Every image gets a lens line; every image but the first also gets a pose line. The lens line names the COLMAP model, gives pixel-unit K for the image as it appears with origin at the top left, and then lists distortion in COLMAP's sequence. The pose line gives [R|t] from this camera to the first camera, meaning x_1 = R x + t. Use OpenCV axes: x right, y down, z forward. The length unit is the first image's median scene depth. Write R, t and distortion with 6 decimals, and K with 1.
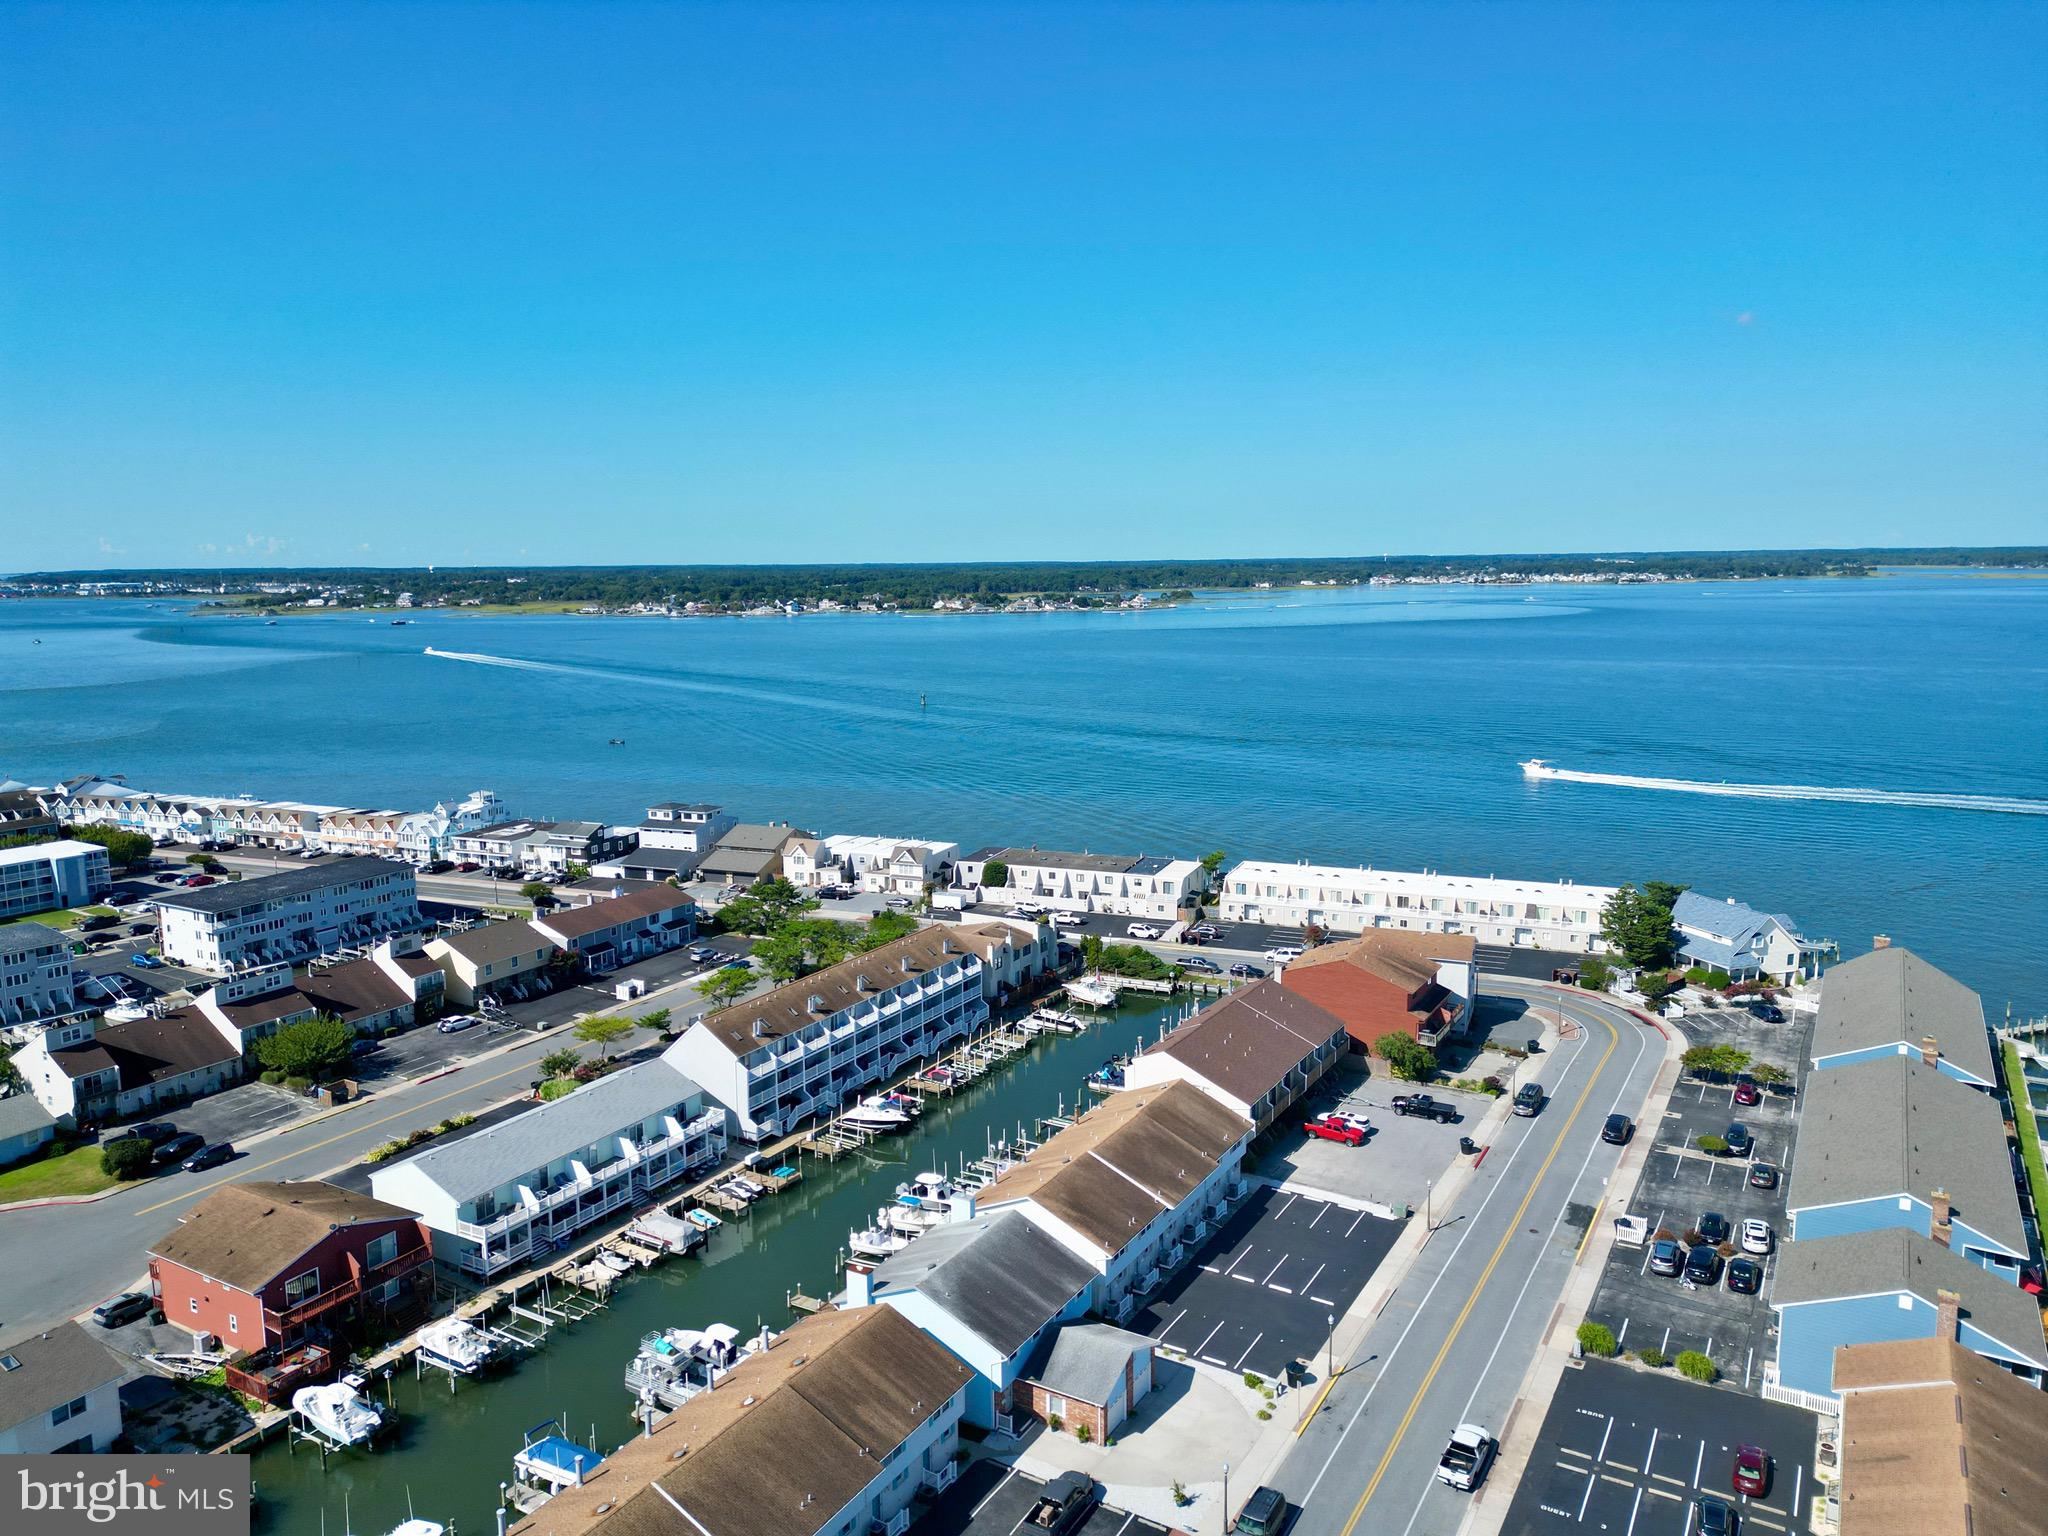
lens RADIAL K [[1425.1, 0, 1024.0], [0, 1425.1, 768.0], [0, 0, 1]] dist [0.084343, -0.089004]
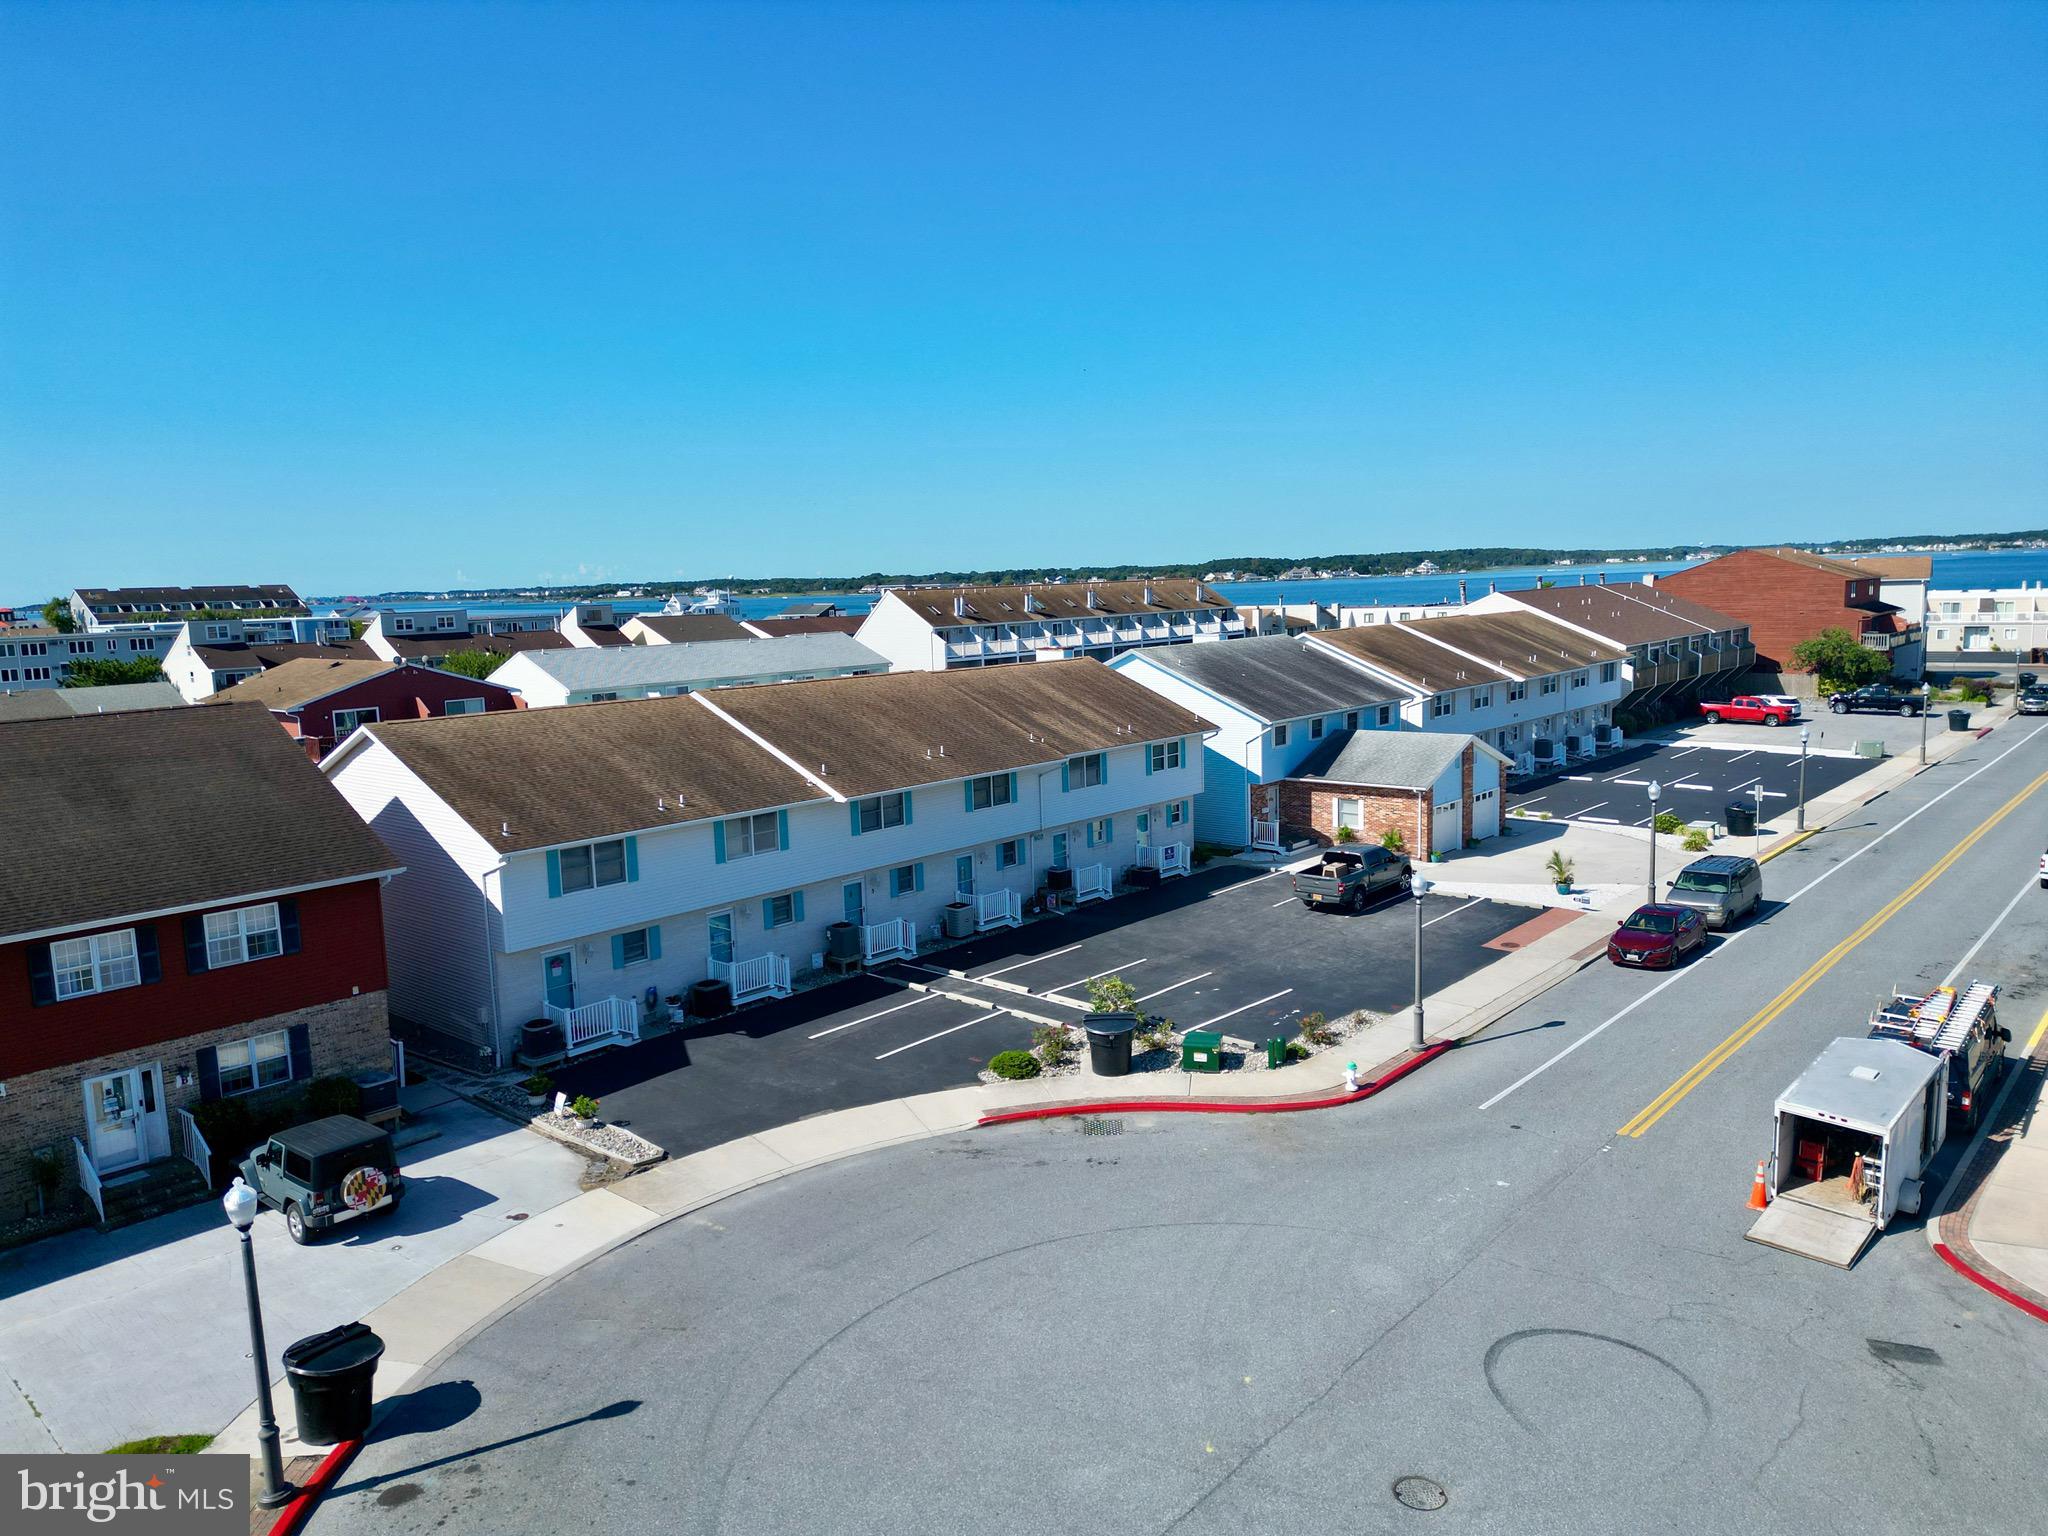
lens RADIAL K [[1425.1, 0, 1024.0], [0, 1425.1, 768.0], [0, 0, 1]] dist [0.084343, -0.089004]
pose [[0.981863, 0.001222, -0.189588, 0.000742], [-0.003126, 0.999948, -0.009744, 0.287631], [0.189567, 0.010160, 0.981815, 0.229588]]
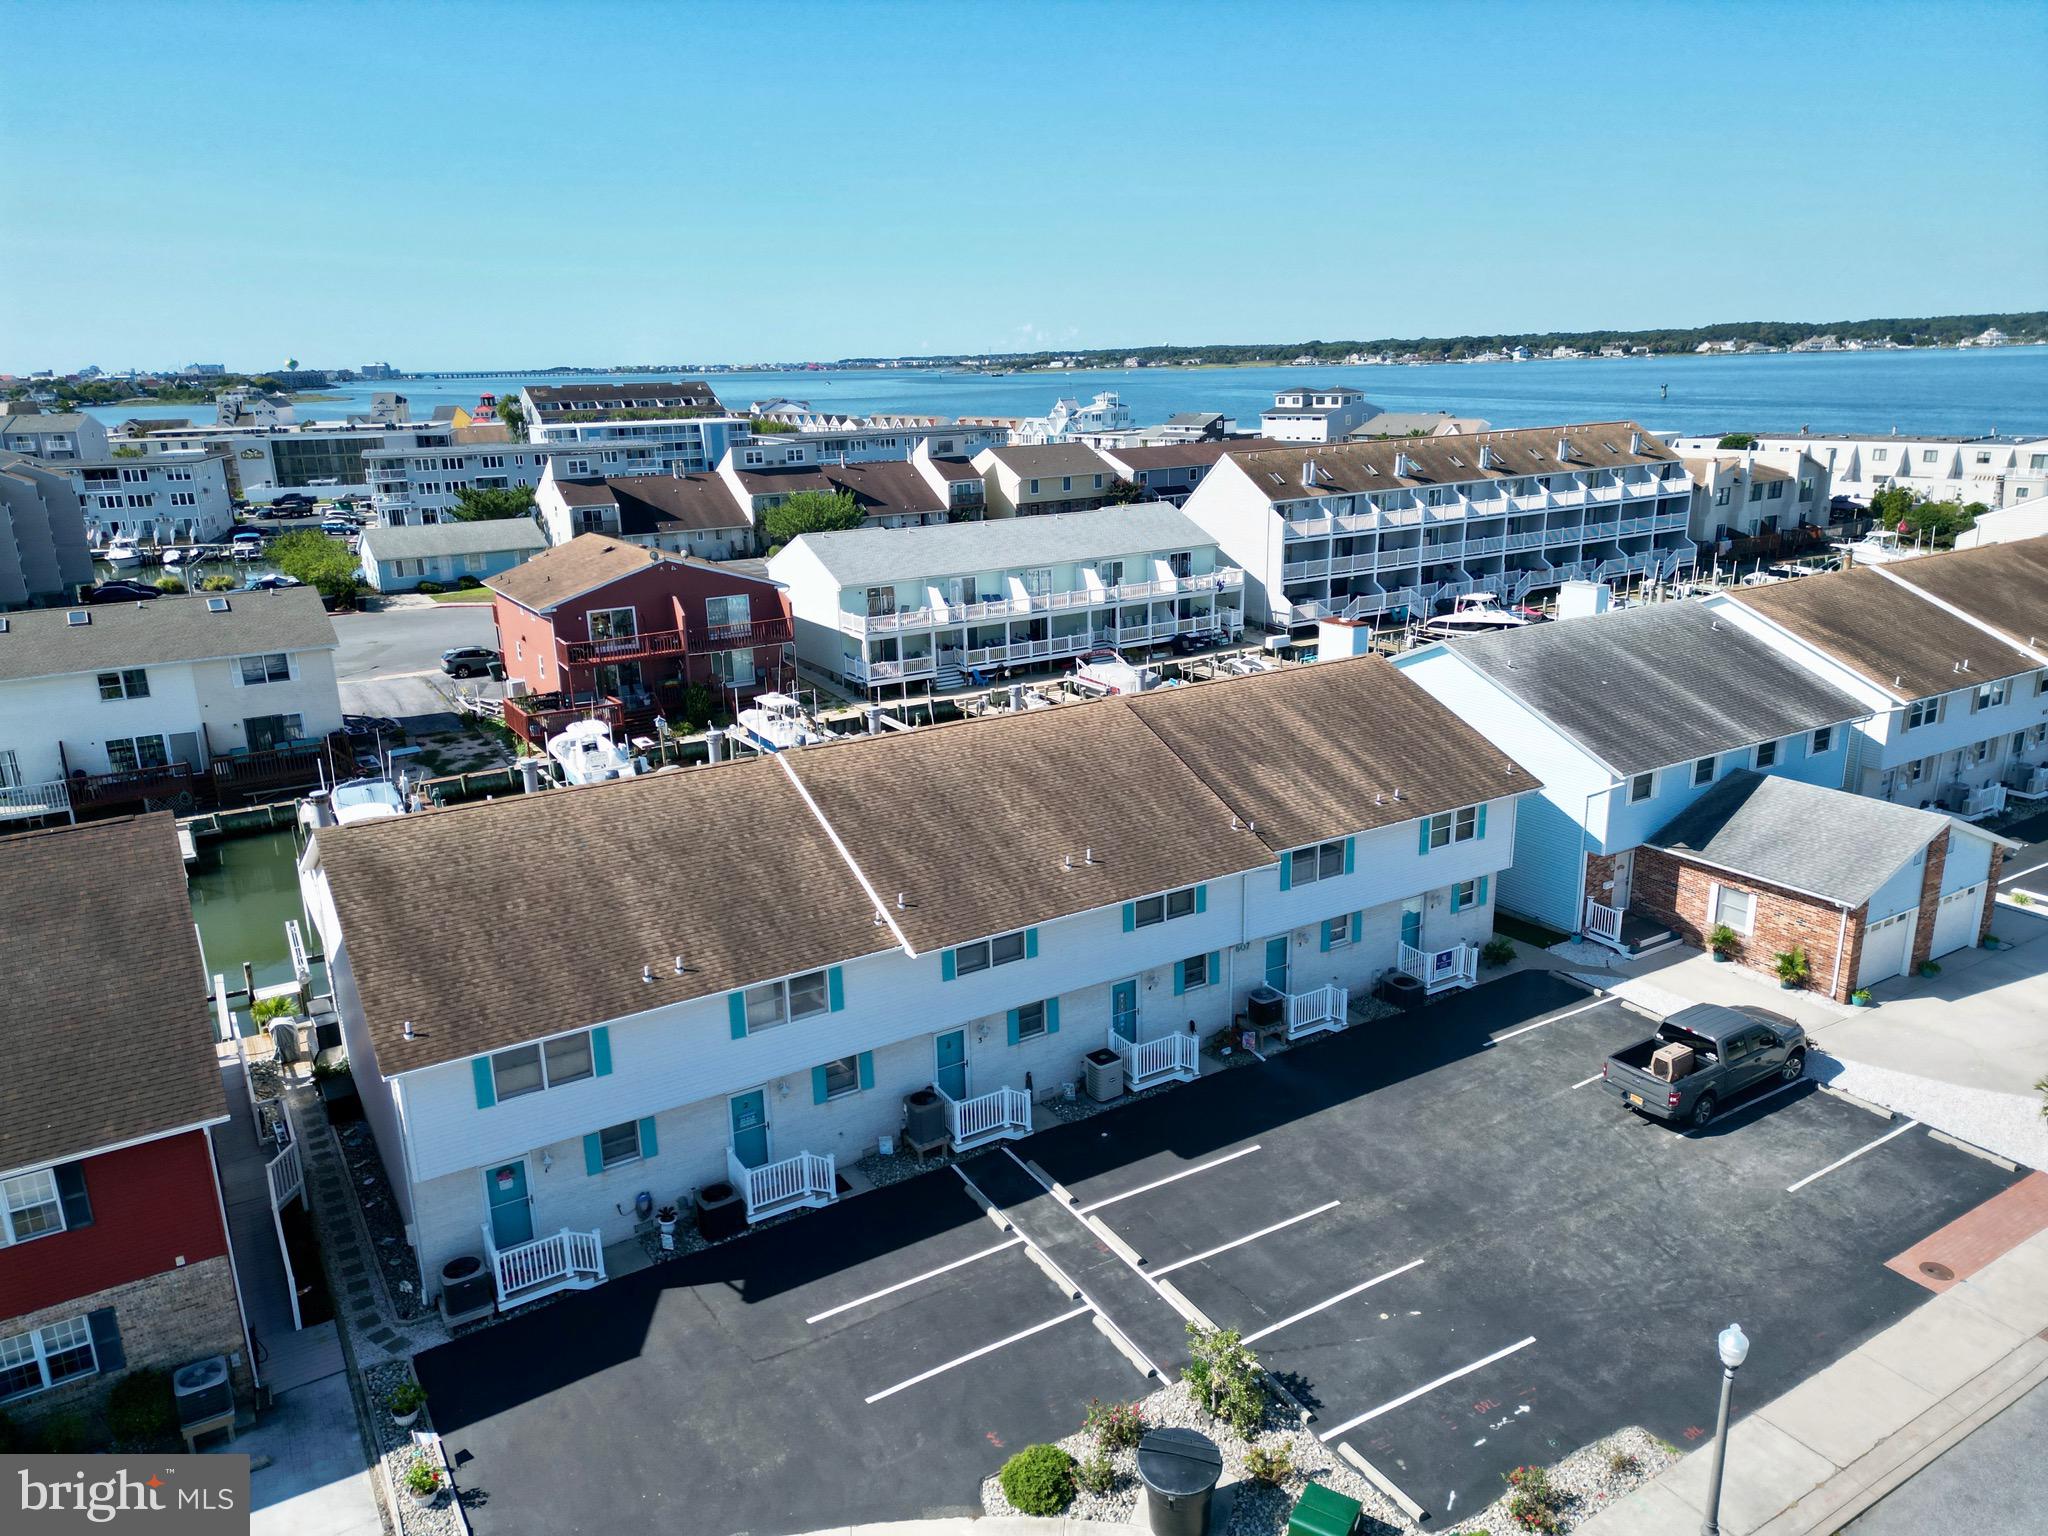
lens RADIAL K [[1426.9, 0, 1020.1], [0, 1426.9, 768.4], [0, 0, 1]] dist [0.069610, -0.061294]
pose [[0.883086, 0.116574, -0.454499, 0.017586], [-0.051388, 0.986848, 0.153268, 0.228117], [0.466388, -0.111993, 0.877462, 0.335925]]
